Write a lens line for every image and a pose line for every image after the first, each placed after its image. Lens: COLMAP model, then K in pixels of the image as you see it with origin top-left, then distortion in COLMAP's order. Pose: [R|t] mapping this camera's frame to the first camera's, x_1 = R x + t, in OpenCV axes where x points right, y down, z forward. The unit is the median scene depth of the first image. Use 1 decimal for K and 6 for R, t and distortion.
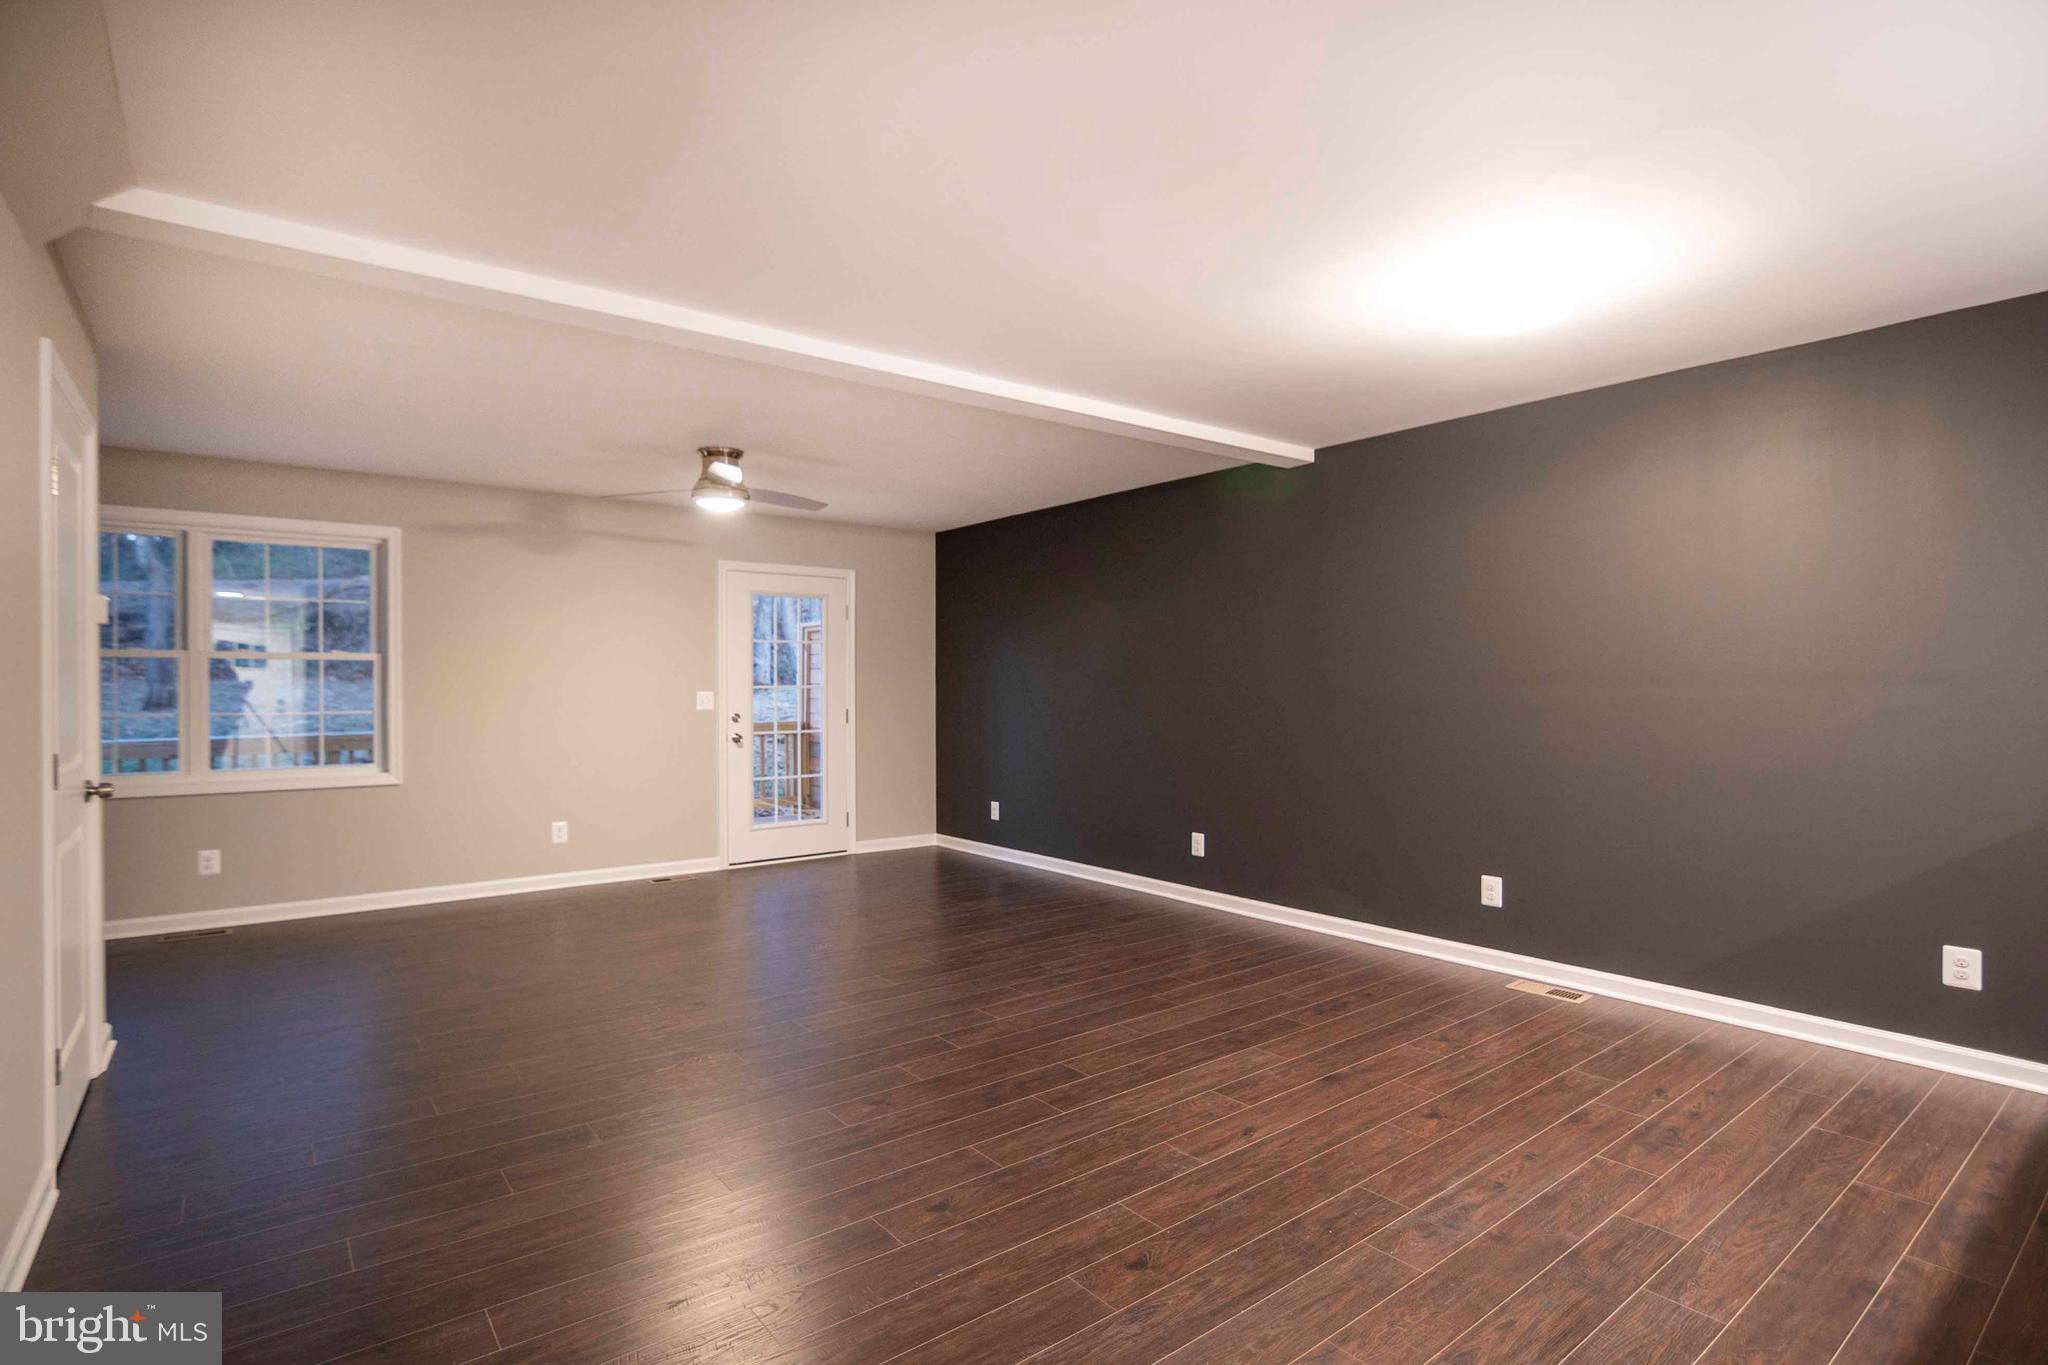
lens RADIAL K [[992.2, 0, 985.6], [0, 992.2, 685.5], [0, 0, 1]] dist [-0.000908, 0.000318]
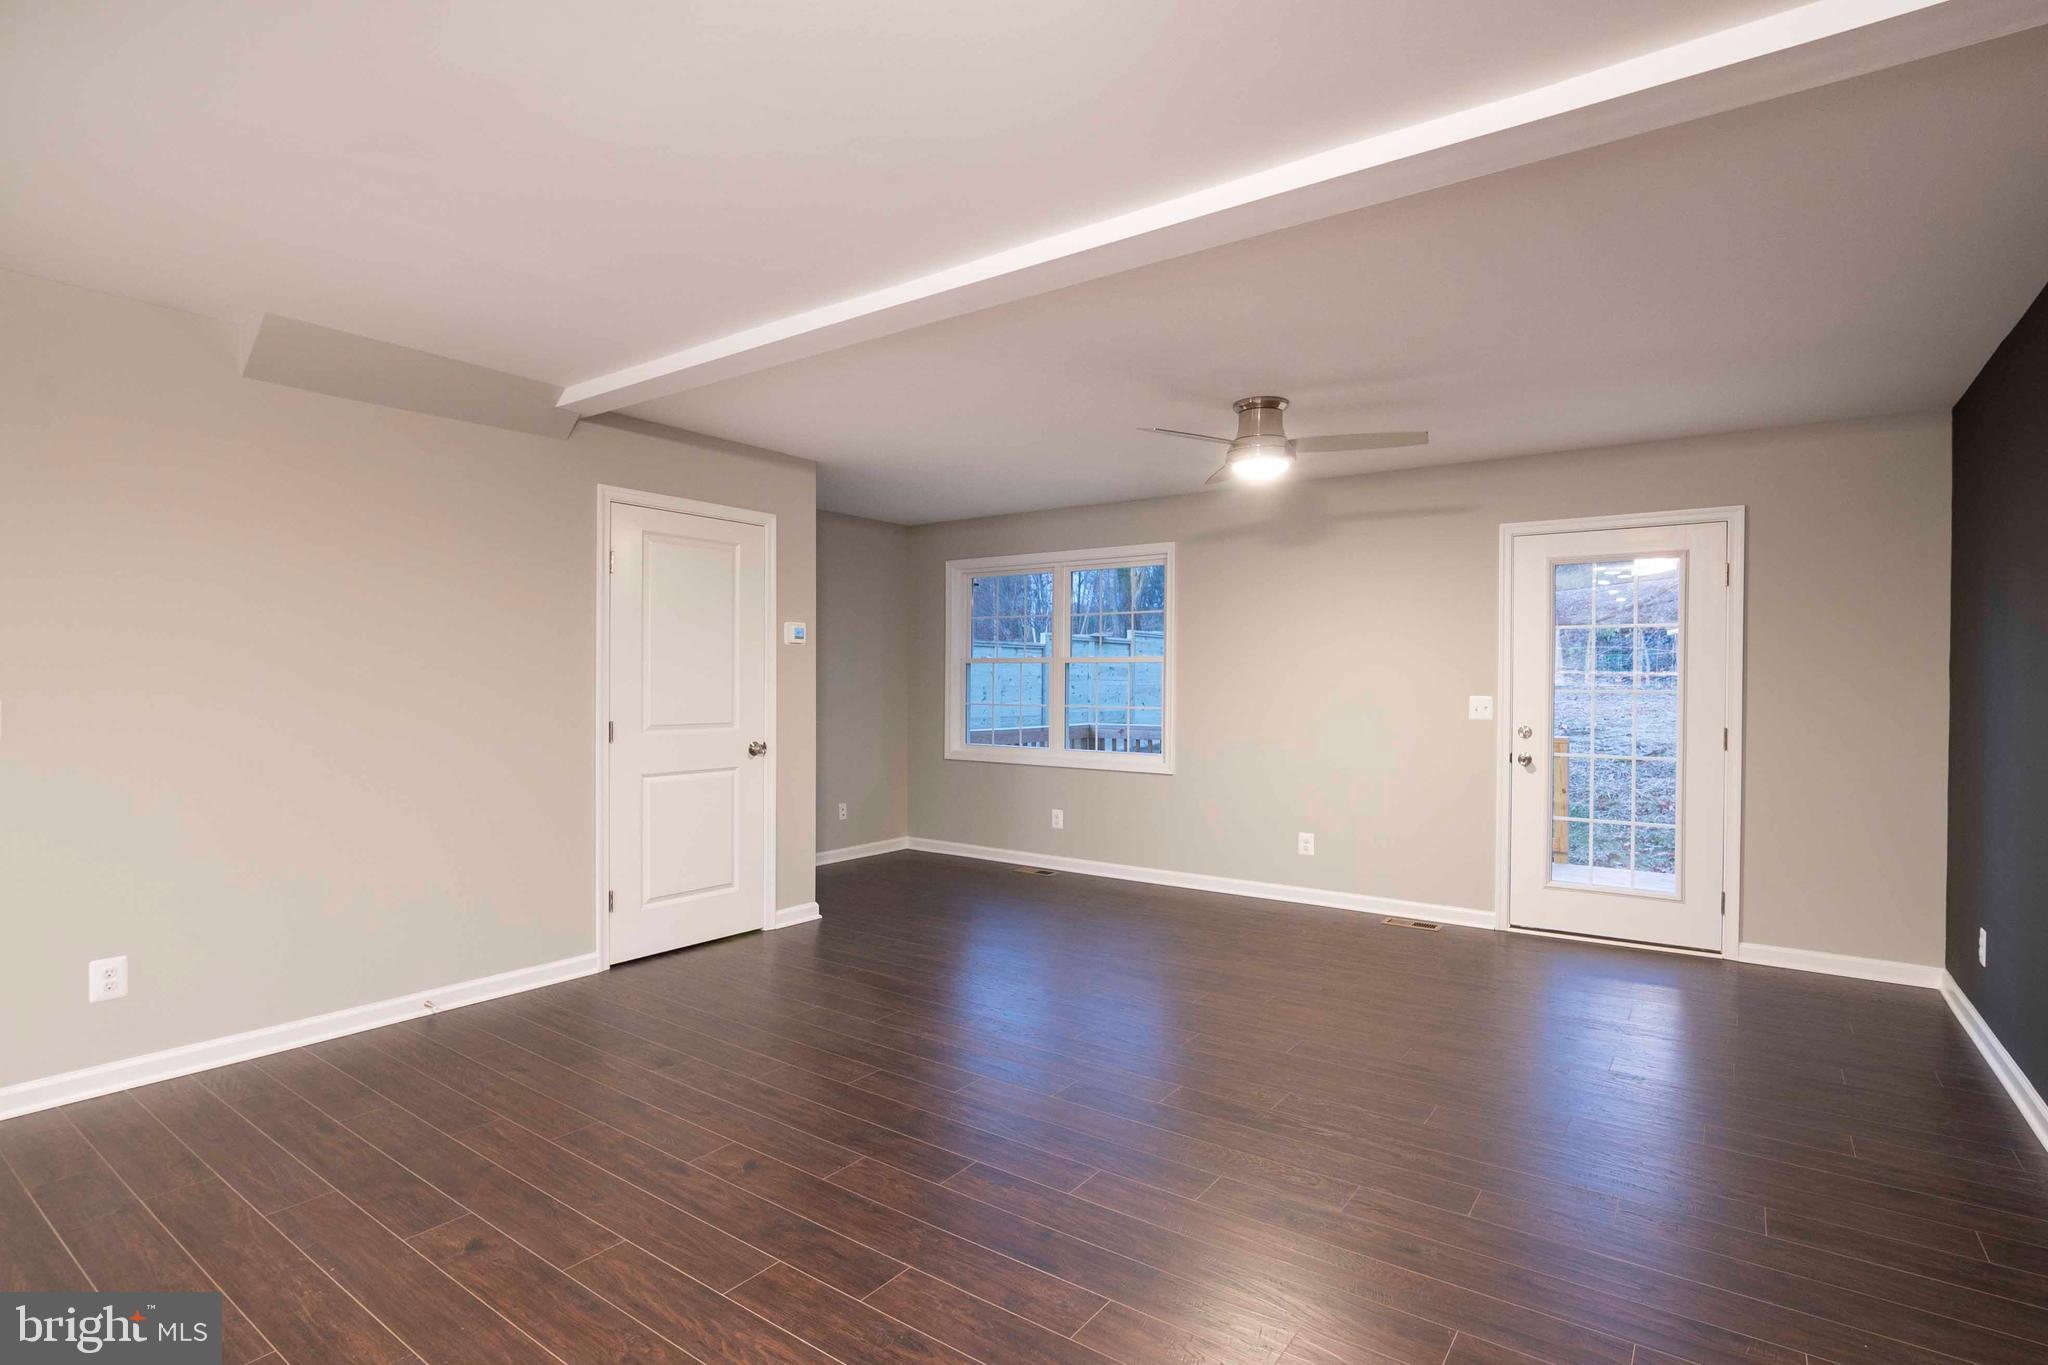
lens RADIAL K [[991.6, 0, 1024.0], [0, 991.6, 682.5], [0, 0, 1]] dist [-0.012011, 0.000306]
pose [[0.304268, 0.002280, -0.952584, 0.350332], [-0.006511, 0.999979, 0.000313, -0.002266], [0.952564, 0.006107, 0.304276, 0.427007]]
